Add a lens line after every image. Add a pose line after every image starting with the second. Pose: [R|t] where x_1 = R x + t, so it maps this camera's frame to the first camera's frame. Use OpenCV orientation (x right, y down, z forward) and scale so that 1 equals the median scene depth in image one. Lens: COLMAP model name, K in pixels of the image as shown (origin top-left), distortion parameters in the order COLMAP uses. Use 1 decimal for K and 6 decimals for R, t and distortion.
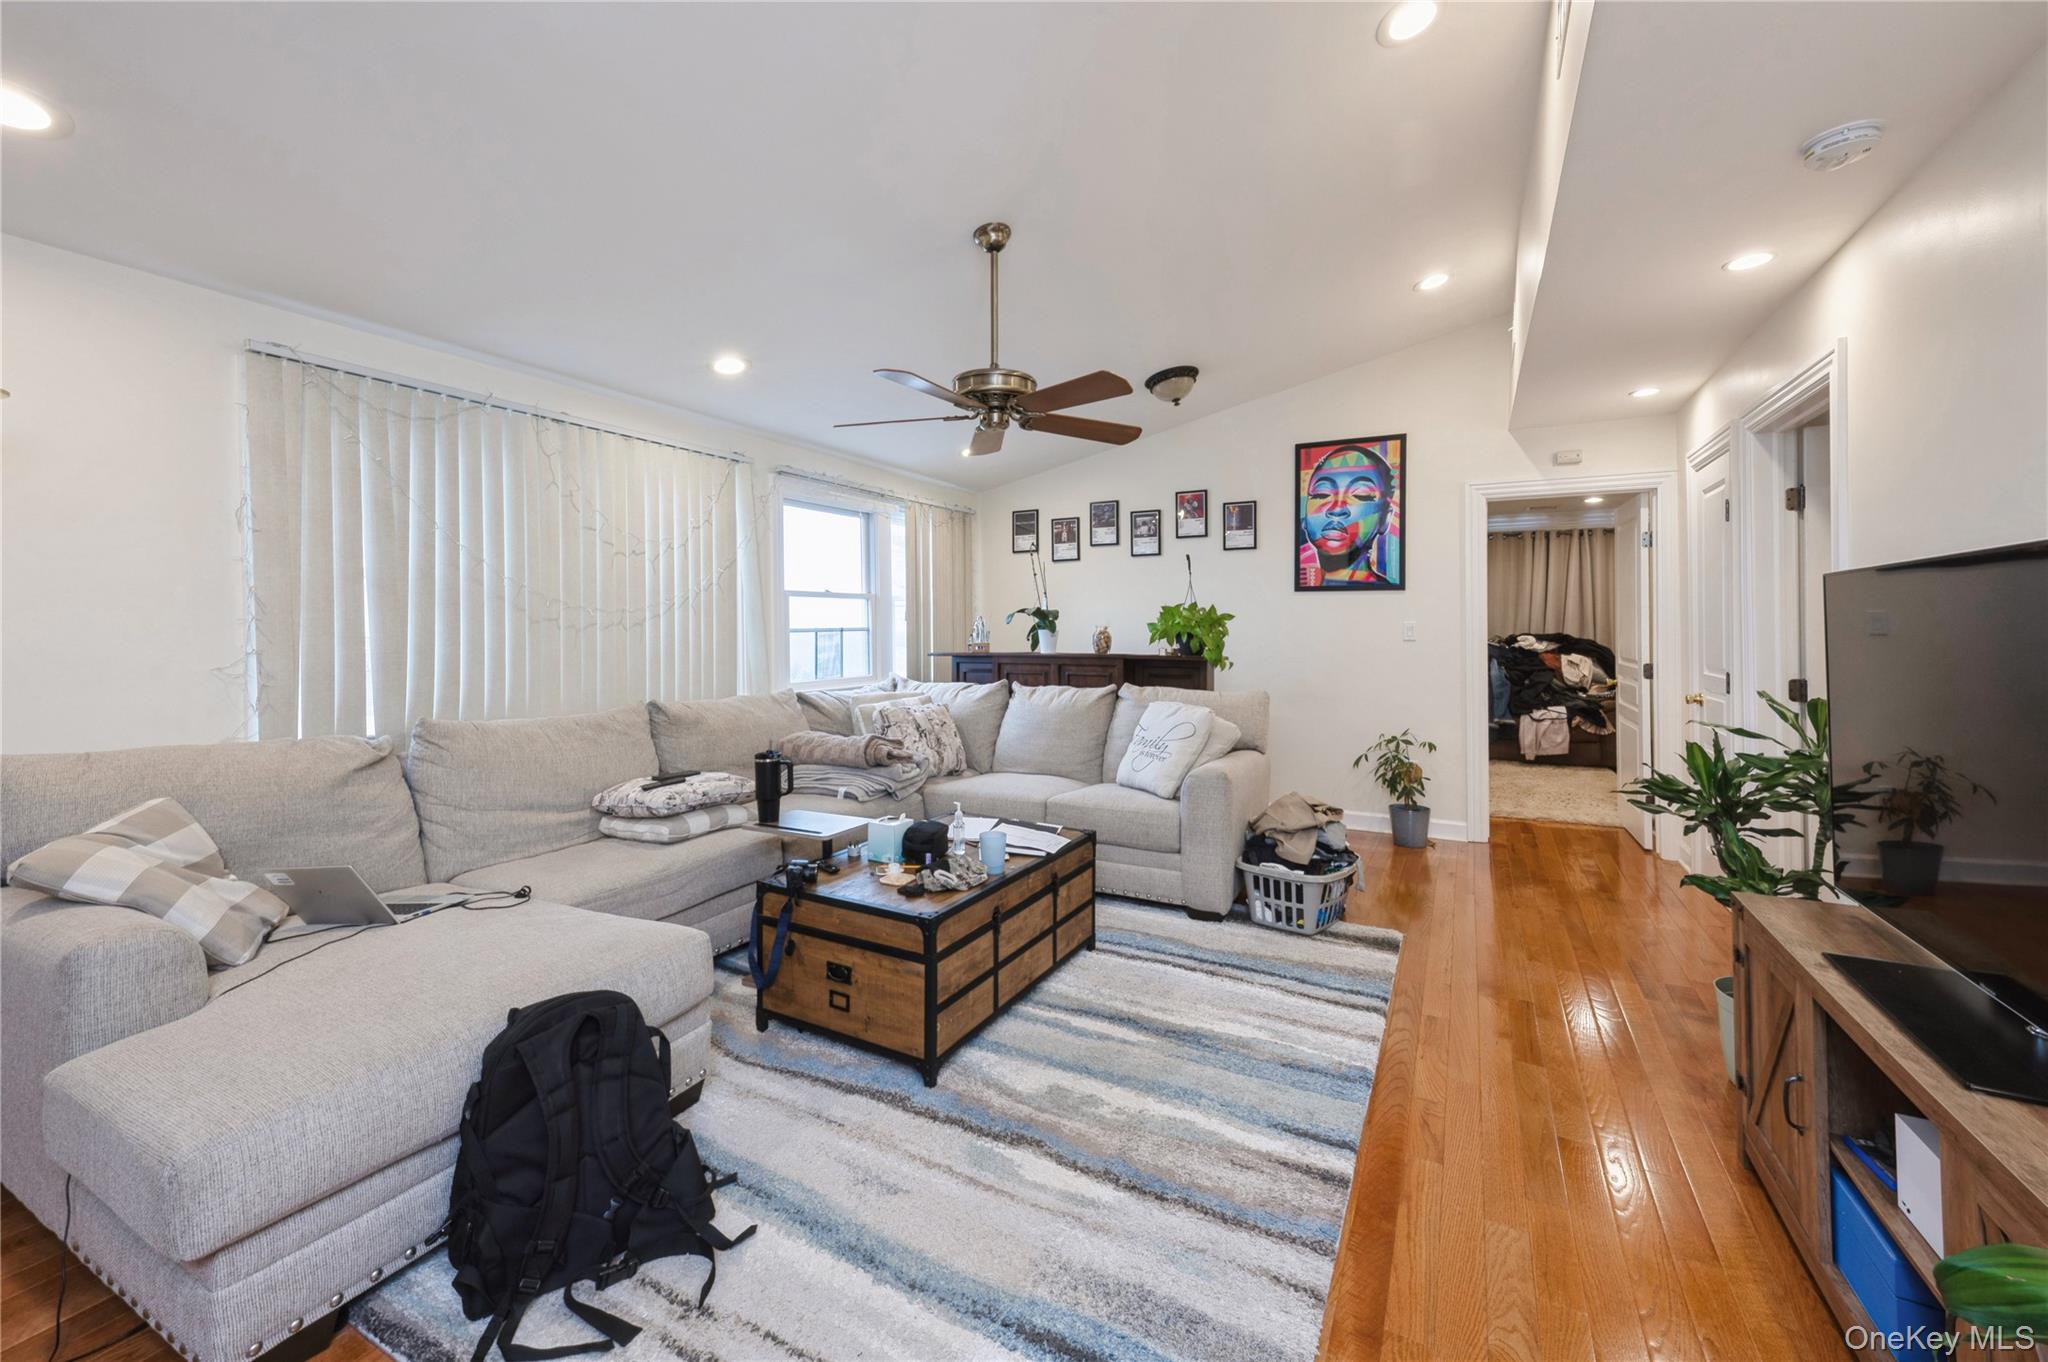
lens RADIAL K [[828.0, 0, 1019.6], [0, 828.0, 624.8], [0, 0, 1]] dist [0.019732, 0.000522]
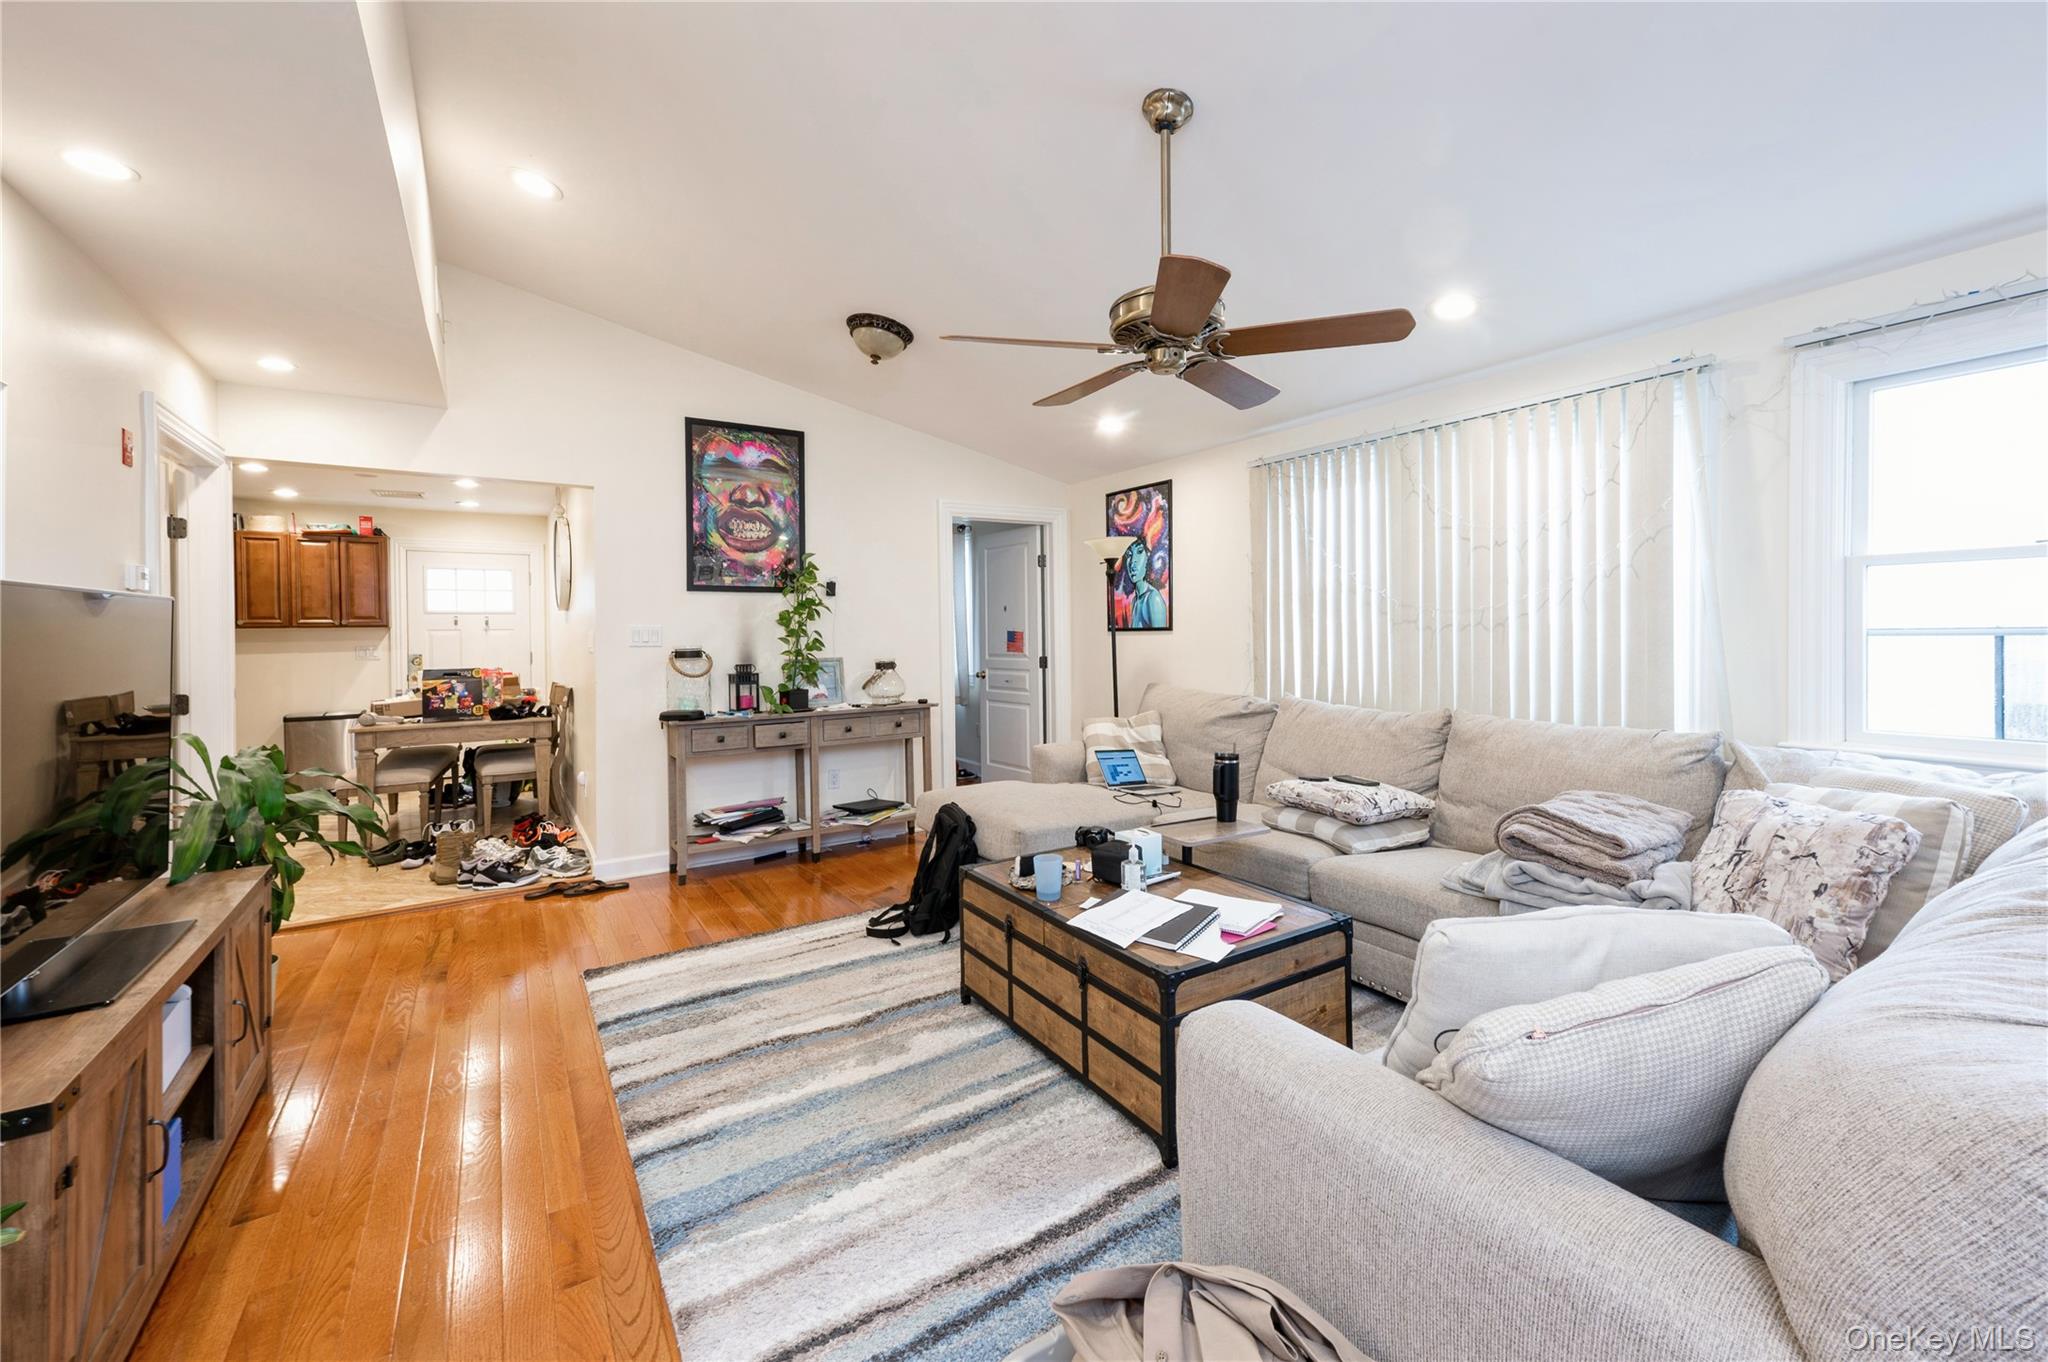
lens RADIAL K [[828.0, 0, 1047.8], [0, 828.0, 638.3], [0, 0, 1]] dist [0.019732, 0.000522]
pose [[-0.464525, 0.017513, -0.885387, 0.838180], [0.014292, 0.999822, 0.012279, -0.006363], [0.885445, -0.006950, -0.464693, 1.523161]]
